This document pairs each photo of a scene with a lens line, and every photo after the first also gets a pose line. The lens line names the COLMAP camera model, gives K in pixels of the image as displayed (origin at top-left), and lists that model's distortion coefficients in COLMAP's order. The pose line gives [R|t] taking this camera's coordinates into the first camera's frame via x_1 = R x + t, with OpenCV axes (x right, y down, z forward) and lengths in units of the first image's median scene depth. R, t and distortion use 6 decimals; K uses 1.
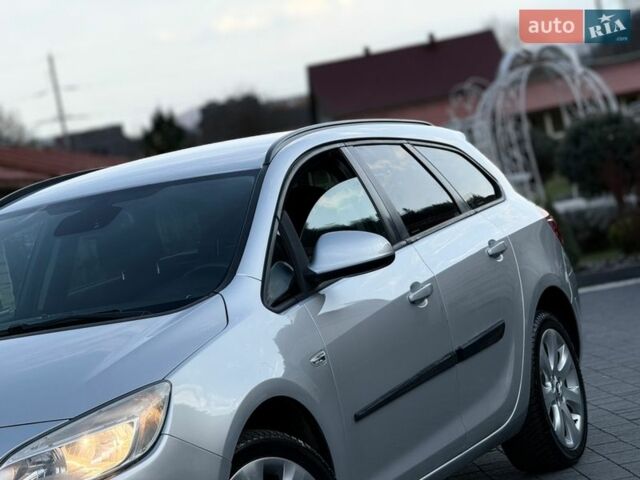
lens RADIAL K [[2261.0, 0, 318.9], [0, 2261.0, 240.8], [0, 0, 1]] dist [0.187924, 0.000000]
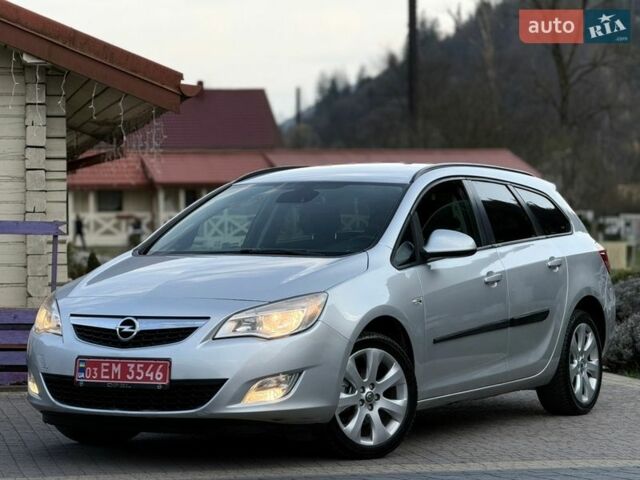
lens RADIAL K [[2261.0, 0, 323.2], [0, 2261.0, 241.7], [0, 0, 1]] dist [0.187924, 0.000000]
pose [[0.980090, 0.180176, -0.083422, 0.066002], [-0.180575, 0.983557, 0.002804, 0.017474], [0.082555, 0.012316, 0.996510, -0.708826]]
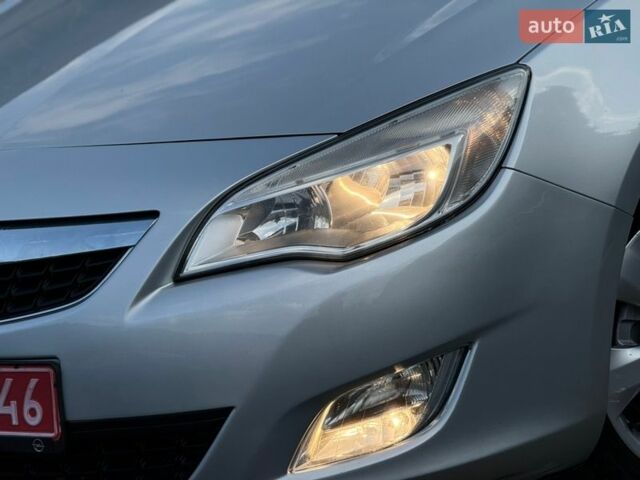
lens RADIAL K [[2261.0, 0, 320.8], [0, 2261.0, 239.5], [0, 0, 1]] dist [0.187924, 0.000000]
pose [[0.965162, 0.072363, -0.251446, 0.027106], [-0.016141, 0.975632, 0.218819, -0.017499], [0.261154, -0.207137, 0.942811, 0.421026]]
